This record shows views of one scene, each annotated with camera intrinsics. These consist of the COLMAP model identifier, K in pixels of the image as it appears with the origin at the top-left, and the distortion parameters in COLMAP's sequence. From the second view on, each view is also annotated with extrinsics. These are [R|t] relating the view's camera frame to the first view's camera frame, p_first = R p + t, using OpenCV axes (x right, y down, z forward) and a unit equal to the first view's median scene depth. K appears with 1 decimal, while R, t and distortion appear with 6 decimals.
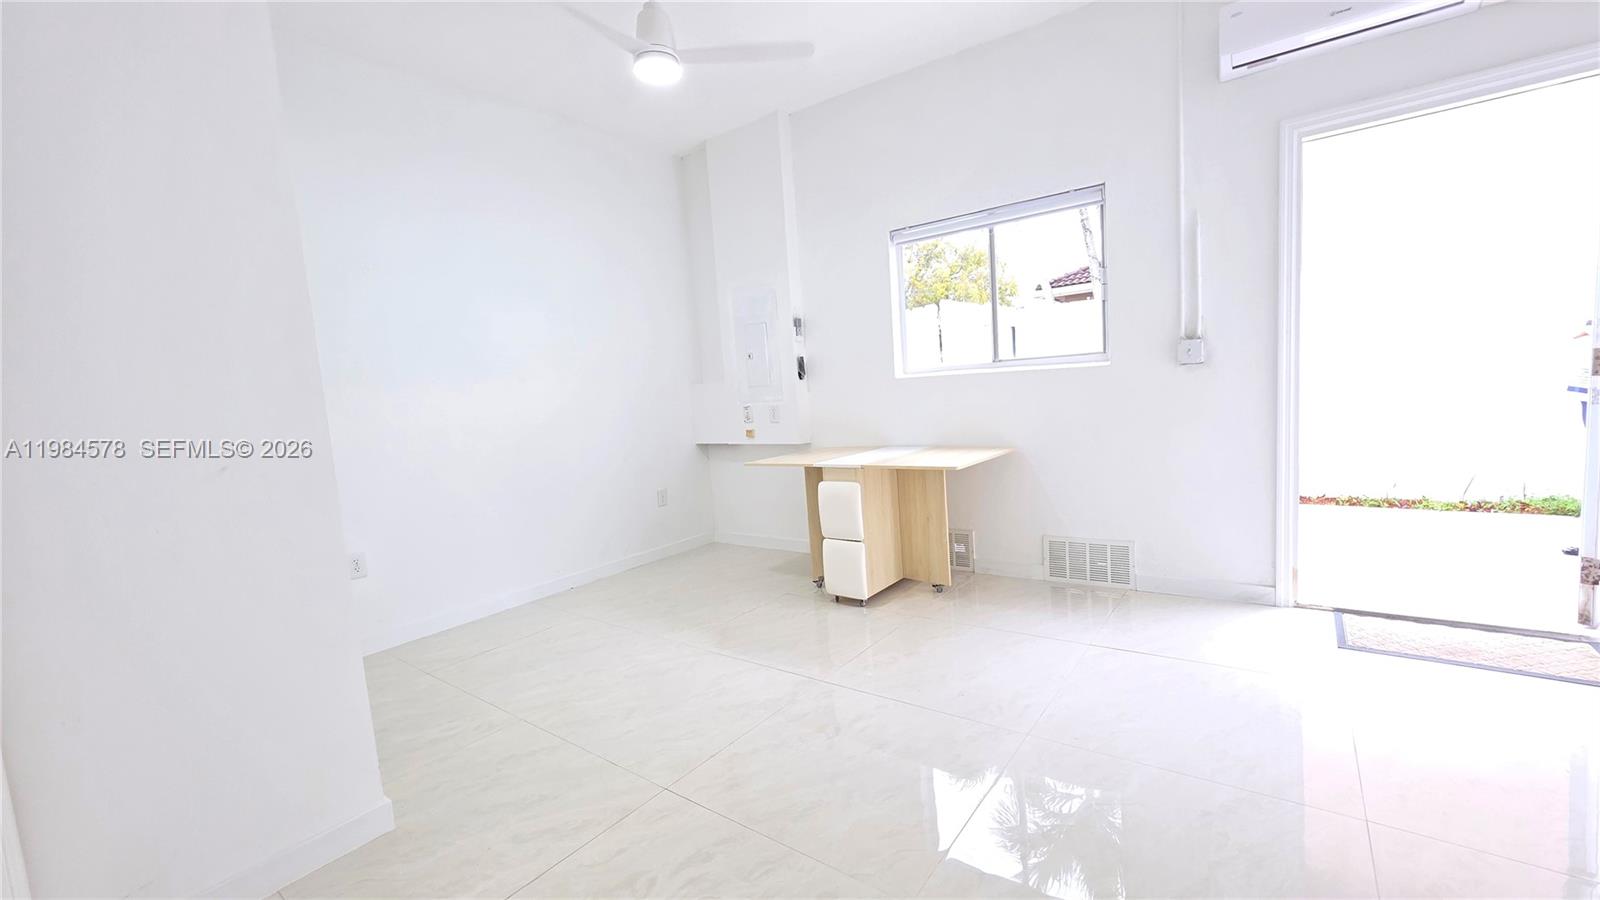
lens RADIAL K [[635.4, 0, 789.3], [0, 635.4, 454.5], [0, 0, 1]] dist [0.000926, -0.000949]
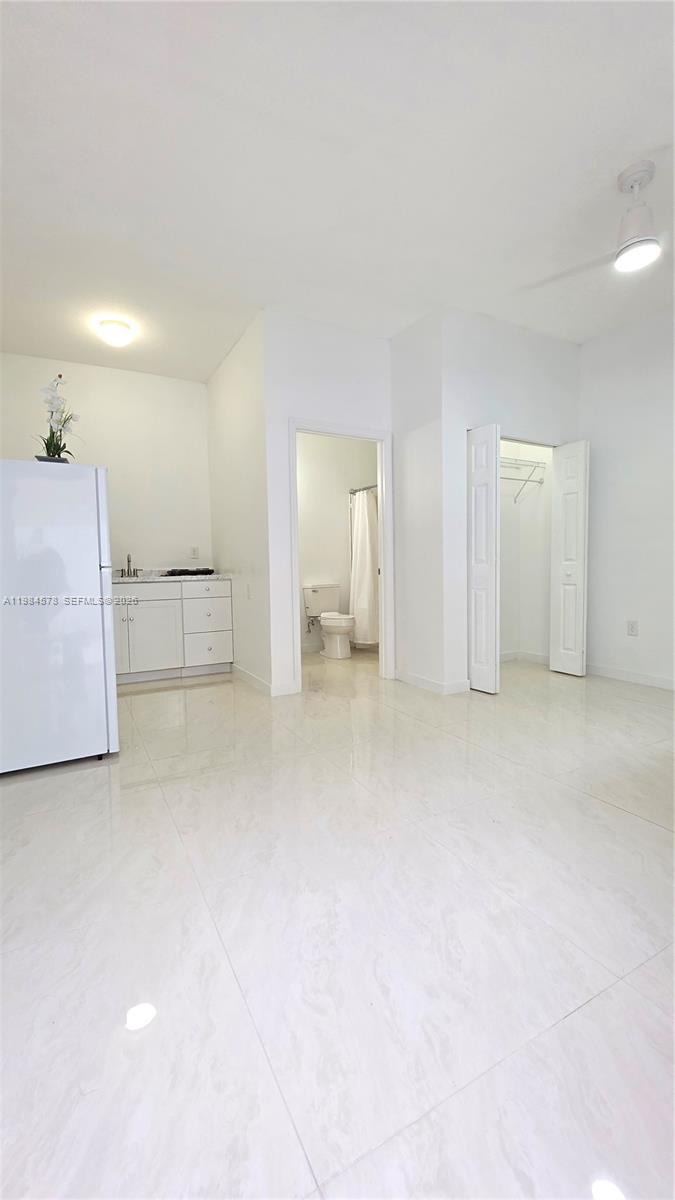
lens RADIAL K [[476.6, 0, 336.7], [0, 476.6, 593.9], [0, 0, 1]] dist [0.000926, -0.000949]
pose [[-0.393704, 0.133116, -0.909548, 0.691303], [-0.050189, 0.984871, 0.165864, -0.074849], [0.917866, 0.110951, -0.381067, 0.674135]]
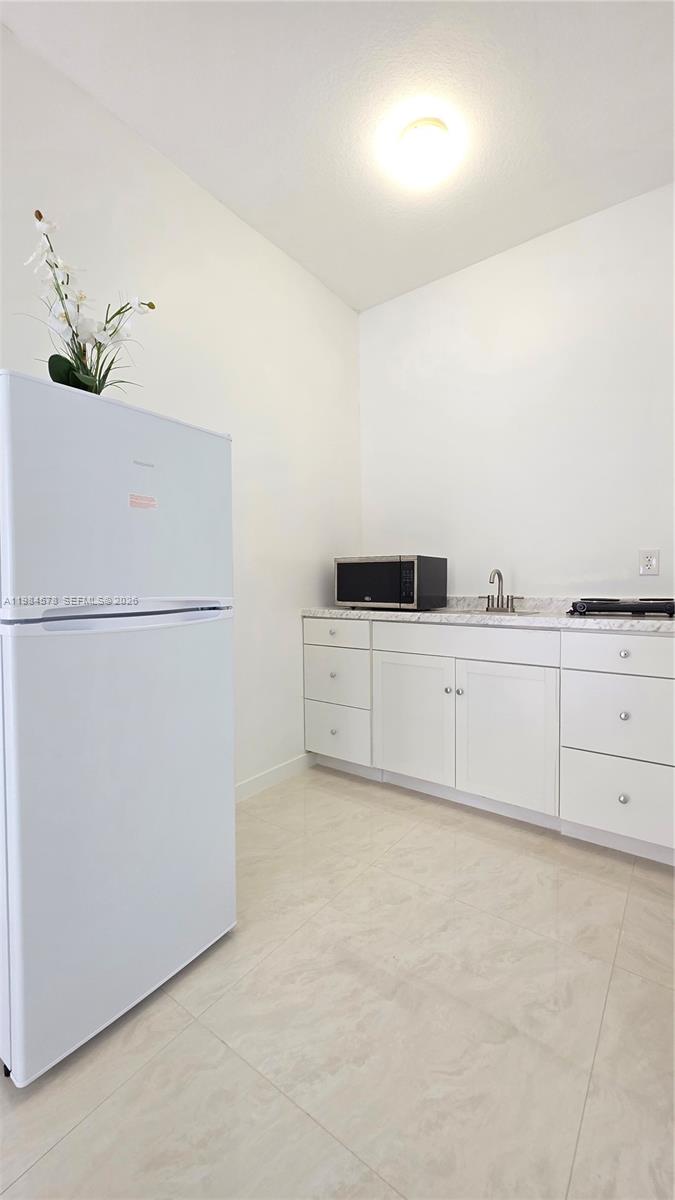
lens RADIAL K [[476.6, 0, 332.2], [0, 476.6, 591.5], [0, 0, 1]] dist [0.000926, -0.000949]
pose [[-0.996642, 0.079812, -0.018294, 0.001811], [0.076733, 0.988339, 0.131525, -0.020961], [0.028578, 0.129680, -0.991144, 0.374744]]
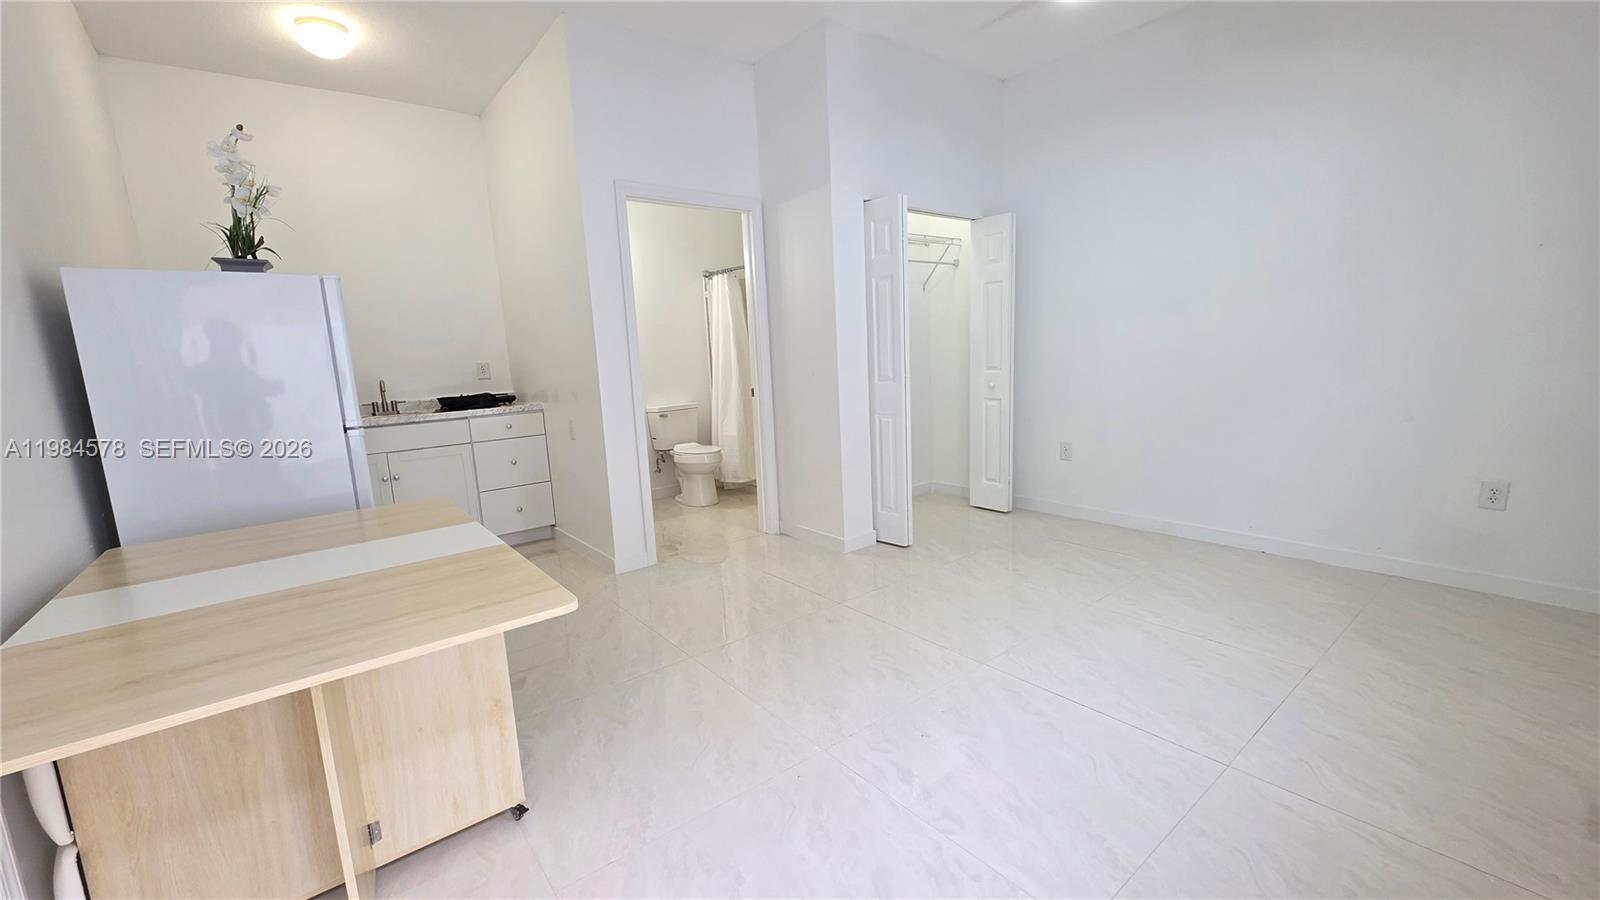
lens RADIAL K [[635.4, 0, 793.3], [0, 635.4, 453.5], [0, 0, 1]] dist [0.000926, -0.000949]
pose [[-0.230452, 0.238751, -0.943340, 0.677470], [-0.037052, 0.966577, 0.253684, -0.130221], [0.972378, 0.093414, -0.213903, 0.646469]]
